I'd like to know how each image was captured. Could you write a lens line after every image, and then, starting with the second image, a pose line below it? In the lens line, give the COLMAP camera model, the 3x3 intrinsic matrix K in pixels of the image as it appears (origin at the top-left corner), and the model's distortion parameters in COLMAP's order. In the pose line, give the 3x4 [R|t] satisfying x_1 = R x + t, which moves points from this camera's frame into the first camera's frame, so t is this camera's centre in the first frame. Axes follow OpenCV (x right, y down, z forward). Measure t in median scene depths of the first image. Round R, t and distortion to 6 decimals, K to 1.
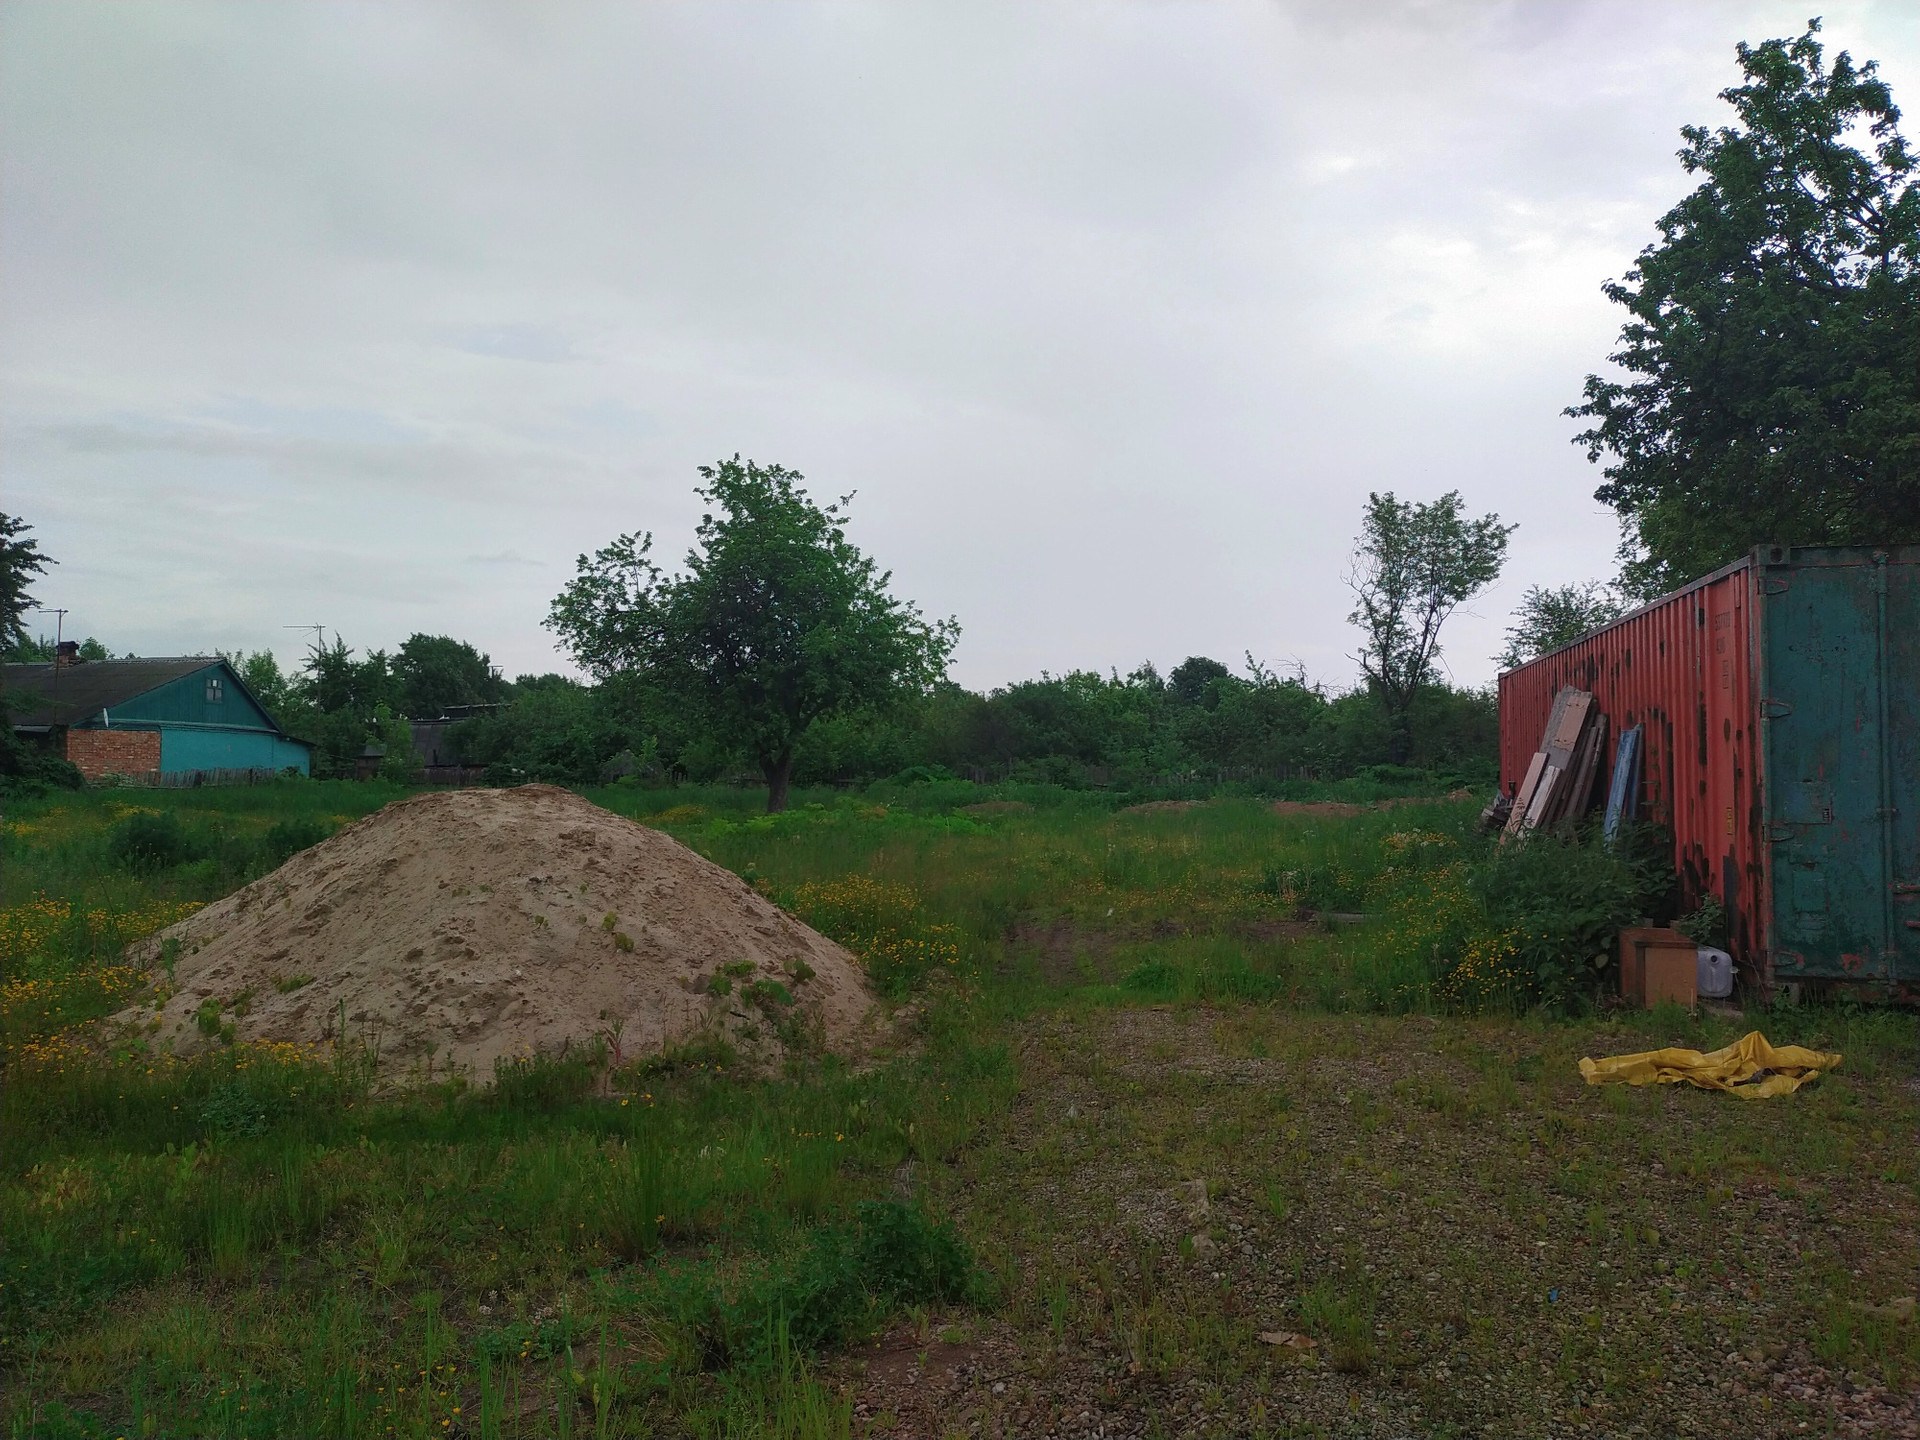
lens RADIAL K [[1422.8, 0, 943.8], [0, 1422.8, 708.9], [0, 0, 1]] dist [-0.001776, -0.051938]
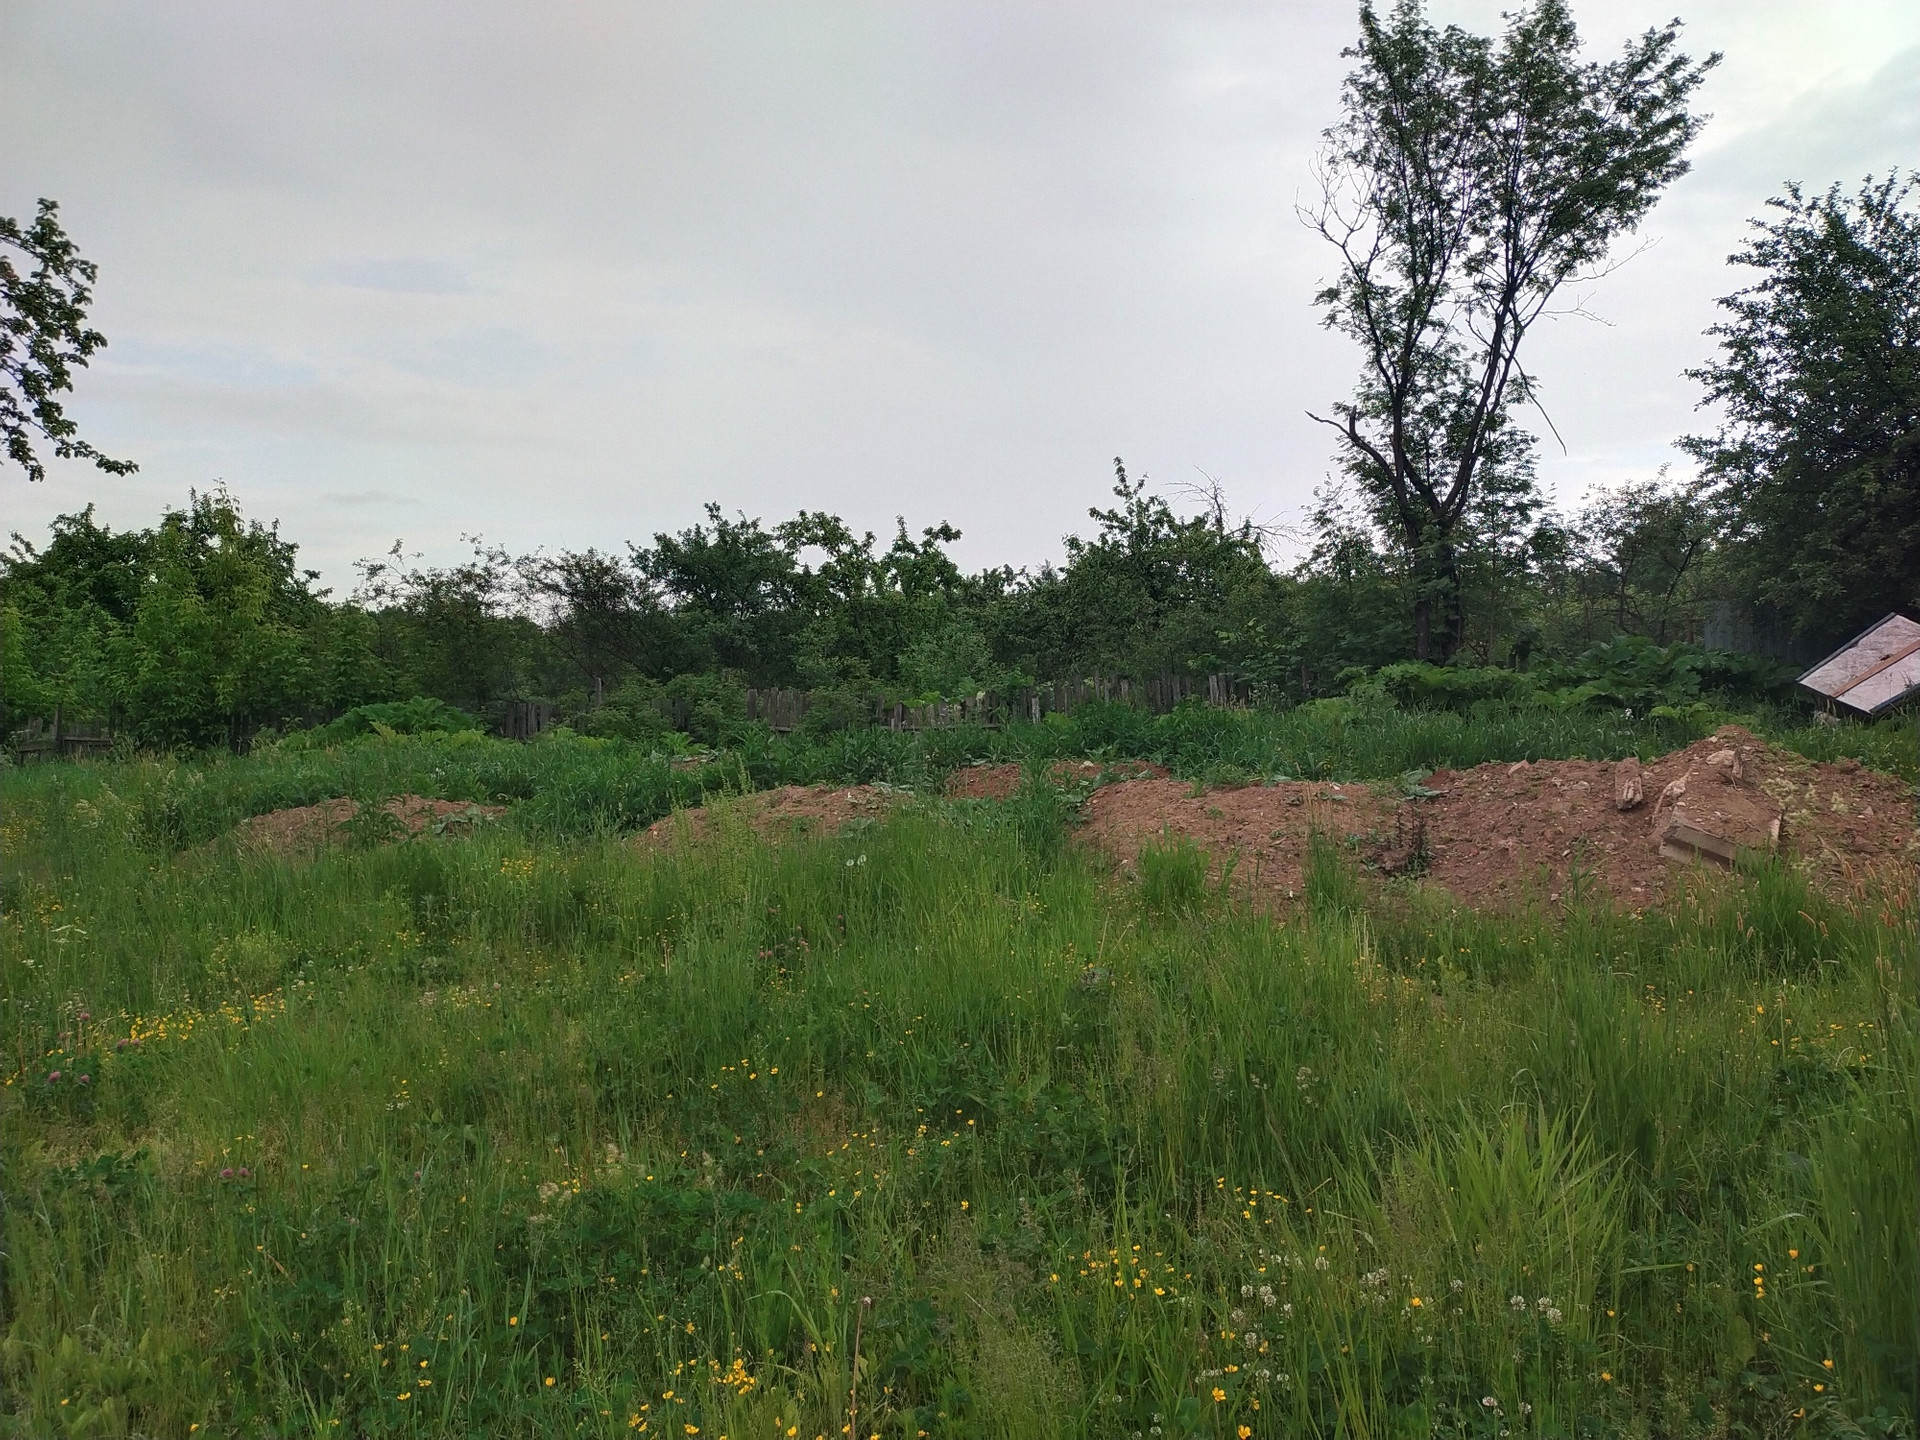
lens RADIAL K [[1422.8, 0, 968.2], [0, 1422.8, 732.4], [0, 0, 1]] dist [-0.001776, -0.051938]
pose [[0.997594, -0.035047, 0.059817, 0.152600], [0.030961, 0.997211, 0.067915, 0.026489], [-0.062030, -0.065900, 0.995896, 0.577969]]
